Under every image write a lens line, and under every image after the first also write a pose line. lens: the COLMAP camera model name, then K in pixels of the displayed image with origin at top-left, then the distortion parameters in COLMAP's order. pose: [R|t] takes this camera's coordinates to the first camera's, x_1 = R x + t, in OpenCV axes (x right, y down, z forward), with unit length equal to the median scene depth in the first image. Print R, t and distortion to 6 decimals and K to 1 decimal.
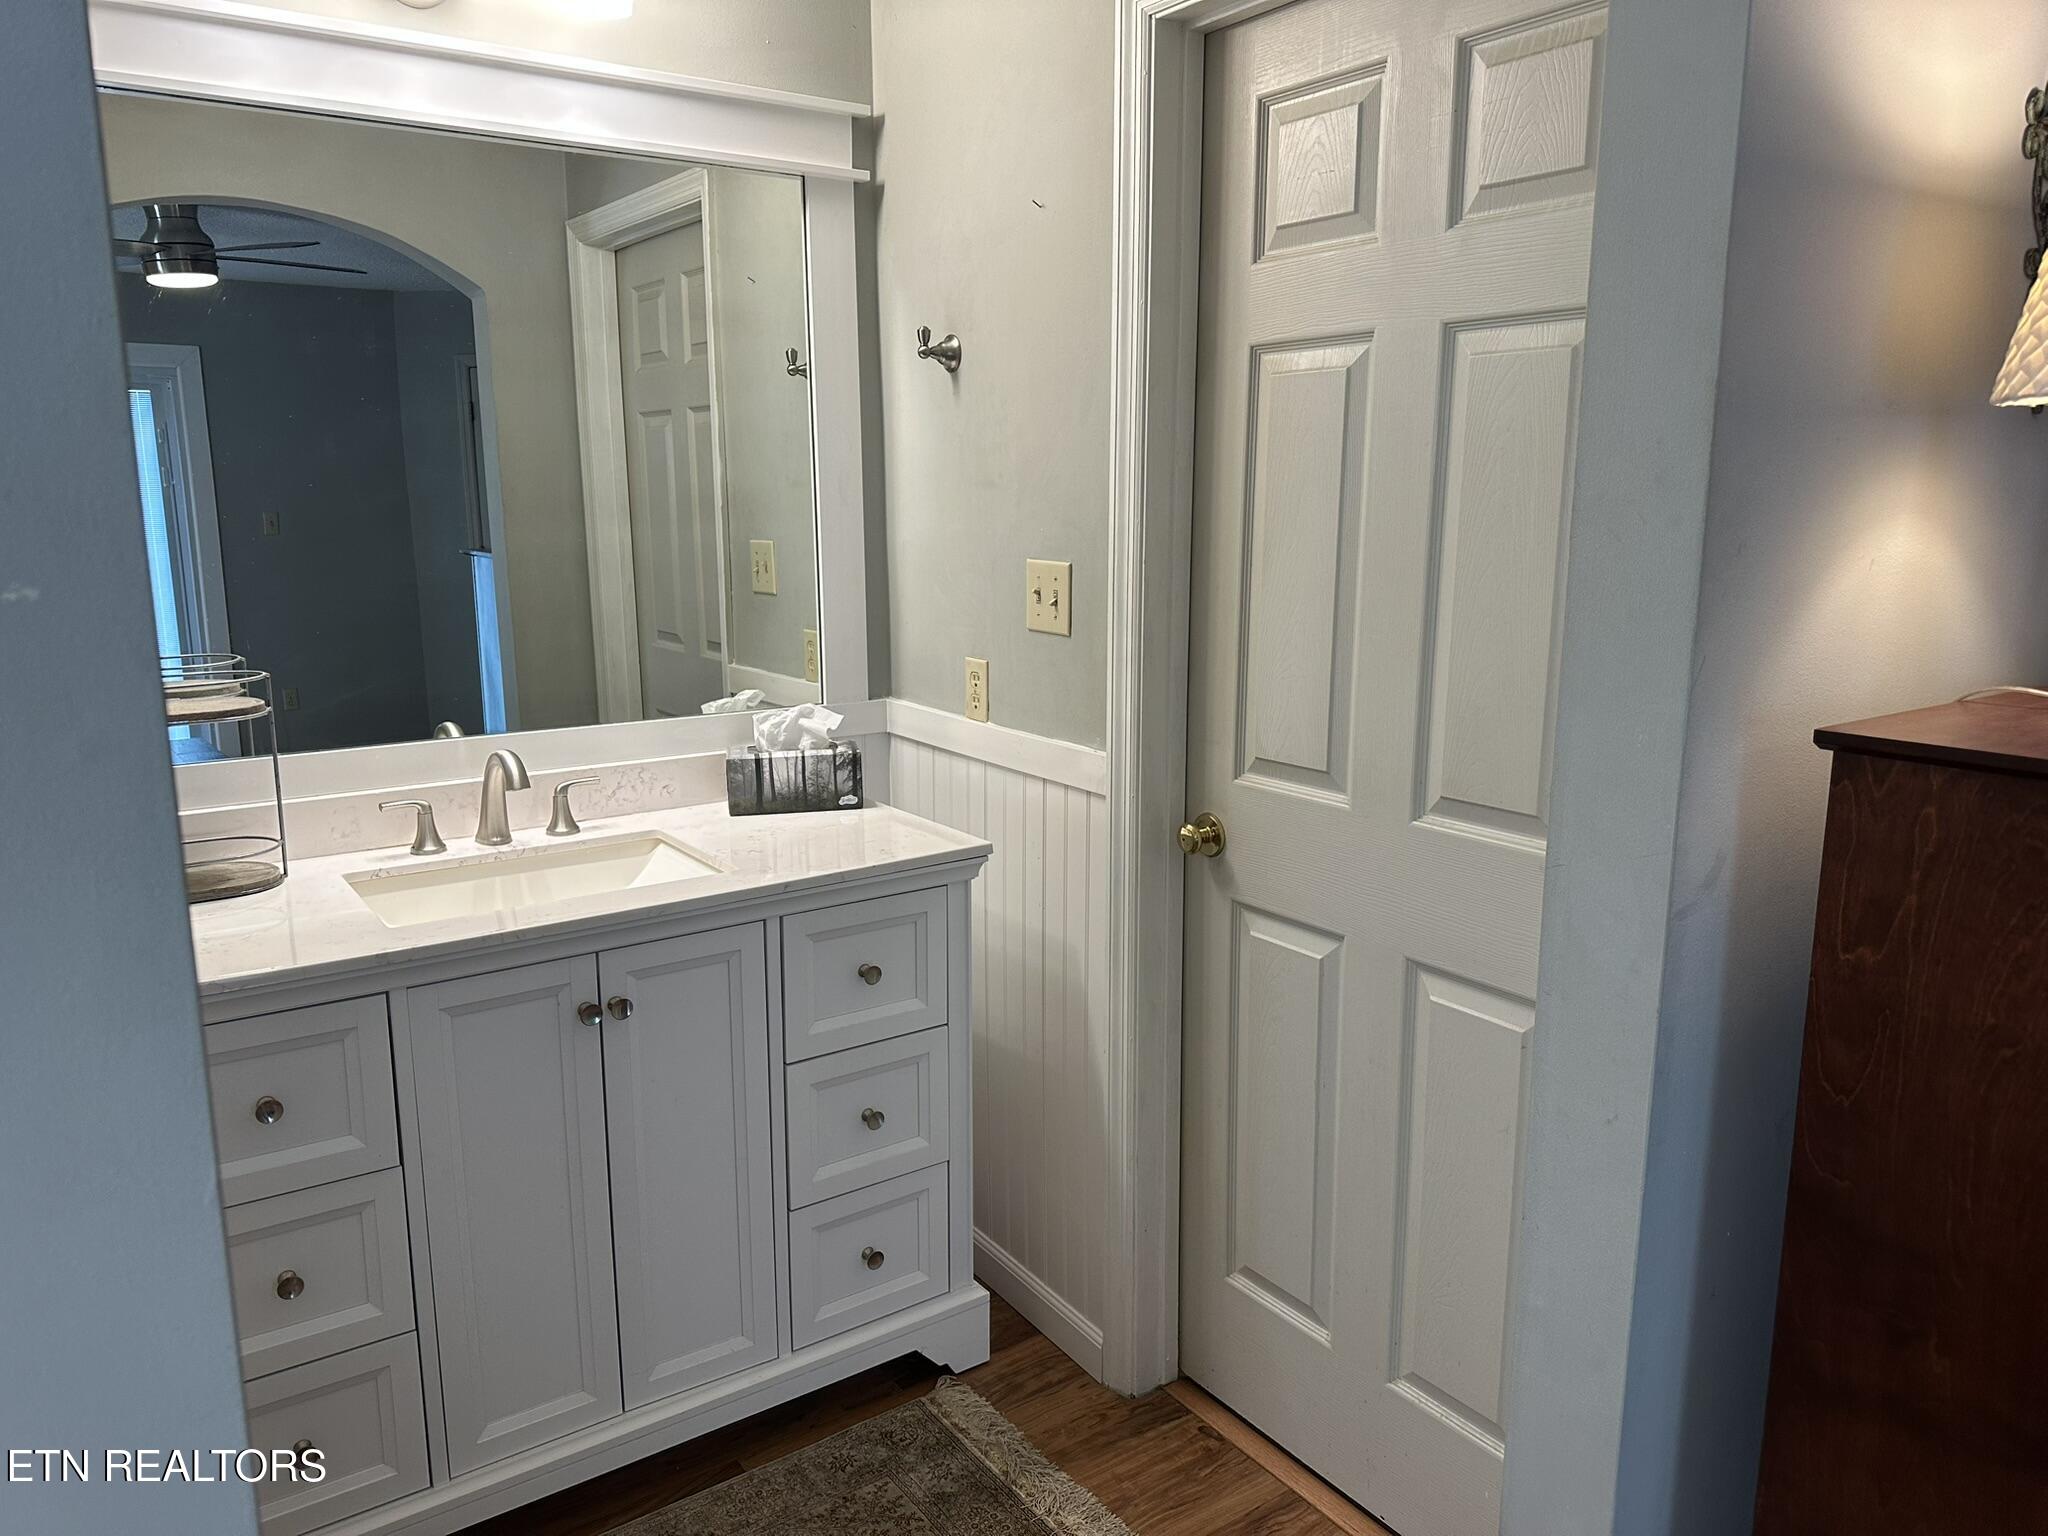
lens RADIAL K [[1427.9, 0, 1024.0], [0, 1427.9, 768.0], [0, 0, 1]] dist [0.162724, -0.331897]
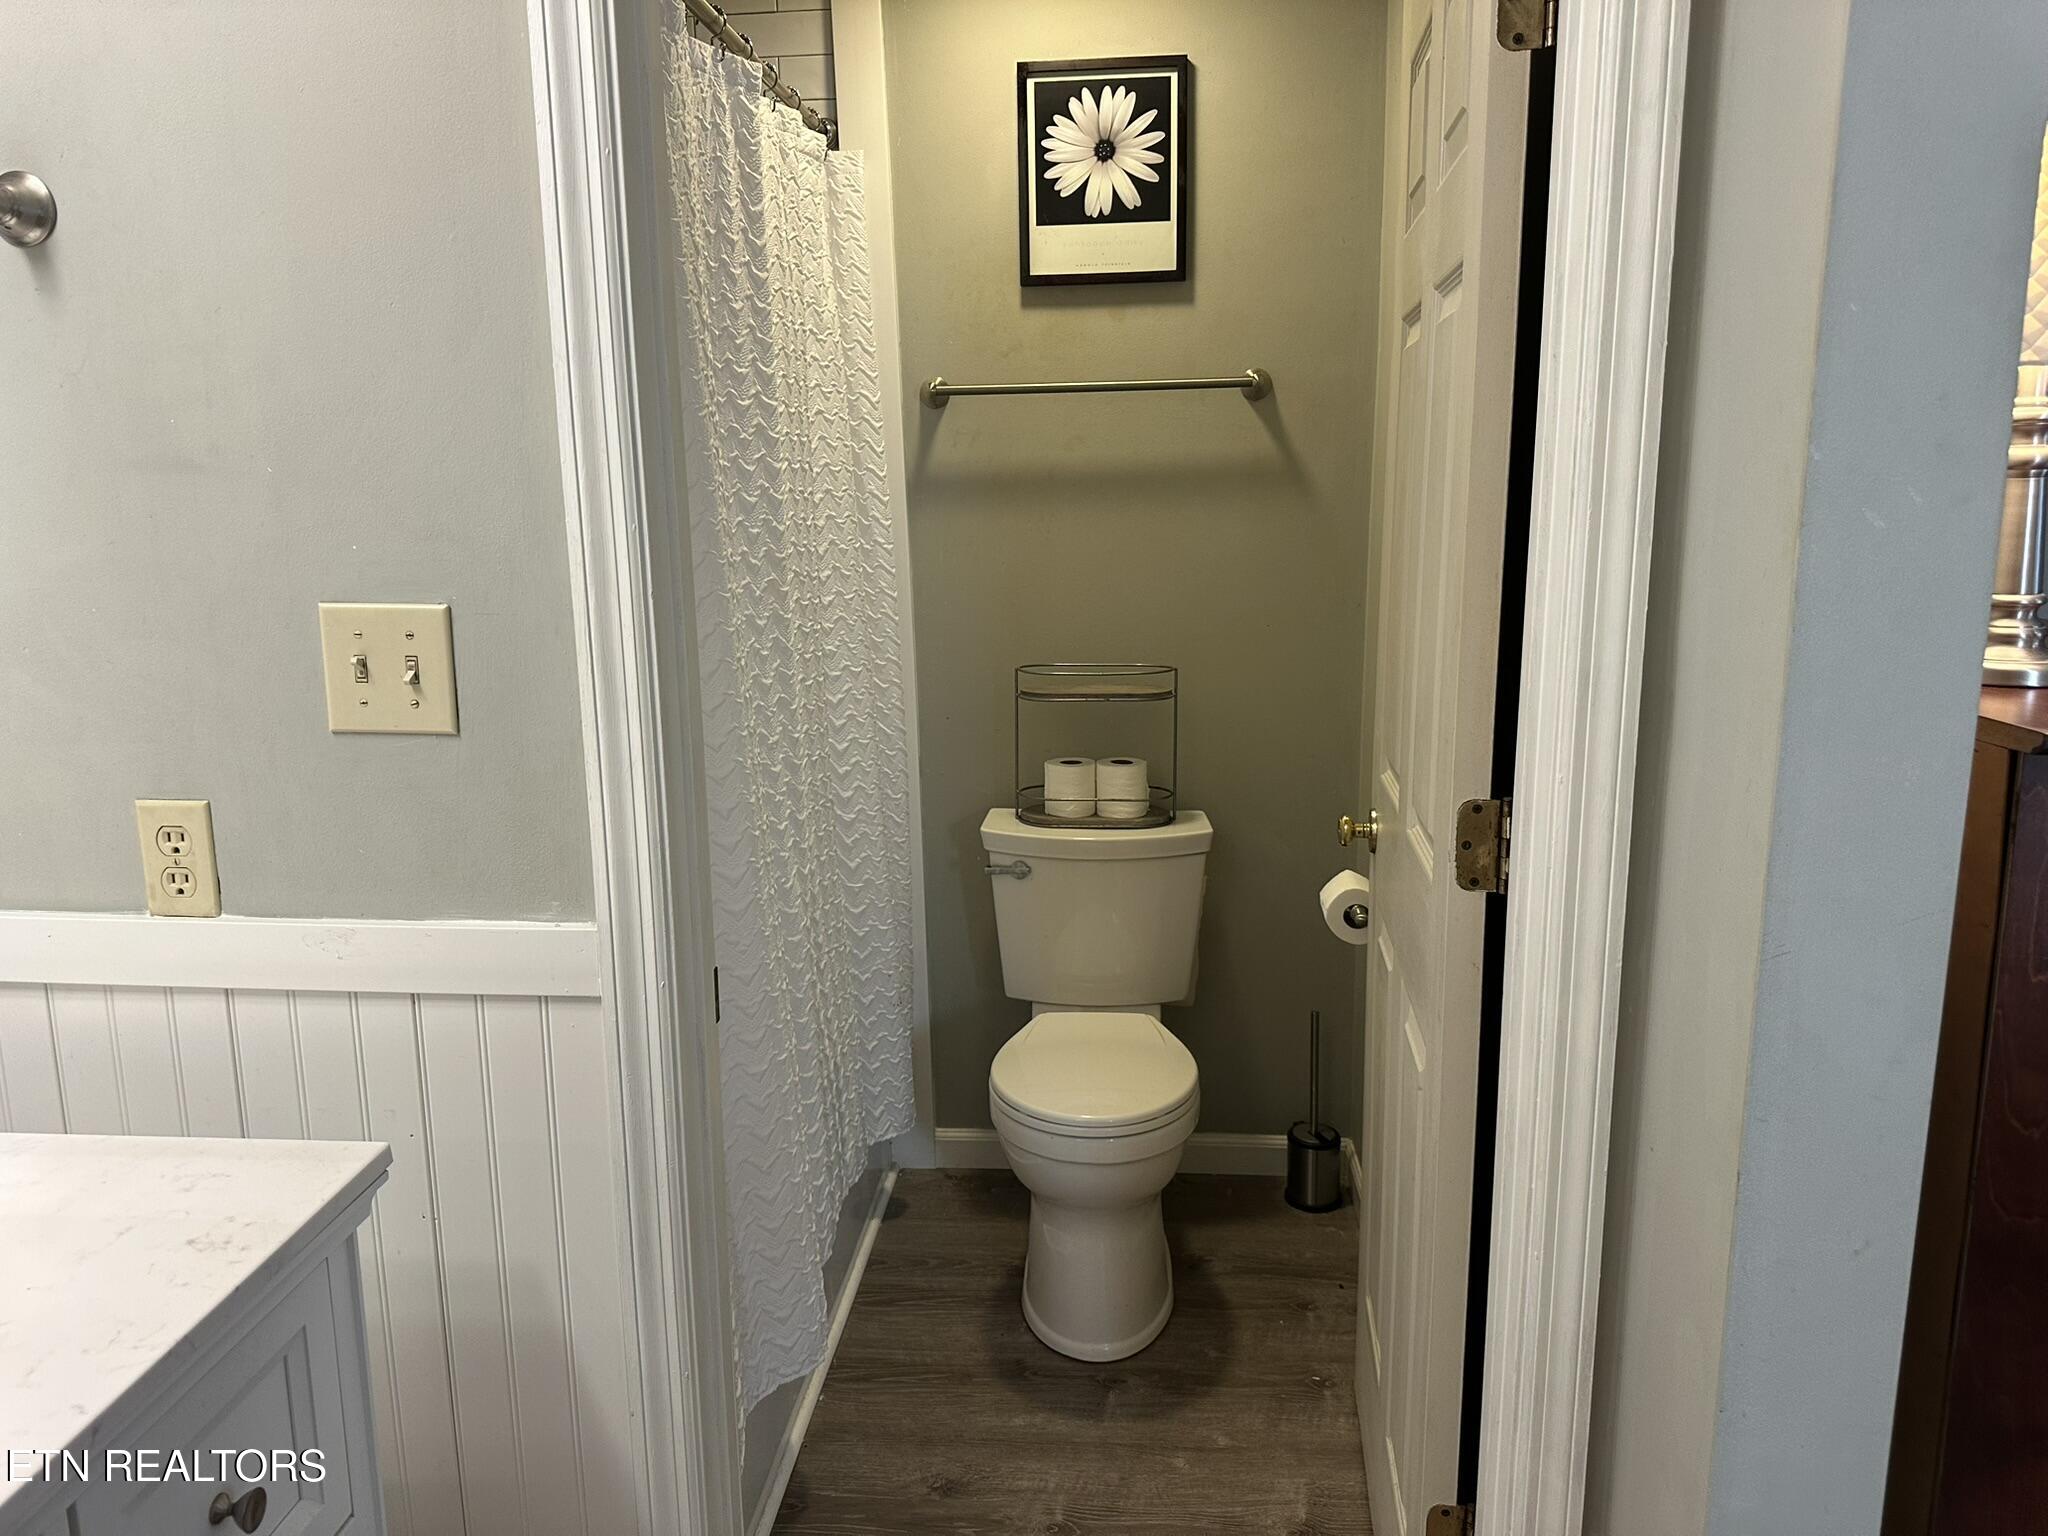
lens RADIAL K [[1406.1, 0, 975.9], [0, 1406.1, 774.1], [0, 0, 1]] dist [0.109745, -0.151324]
pose [[0.640656, -0.141901, 0.754602, -0.255090], [0.157126, 0.986206, 0.052054, -0.072335], [-0.751579, 0.085219, 0.654115, 0.472448]]
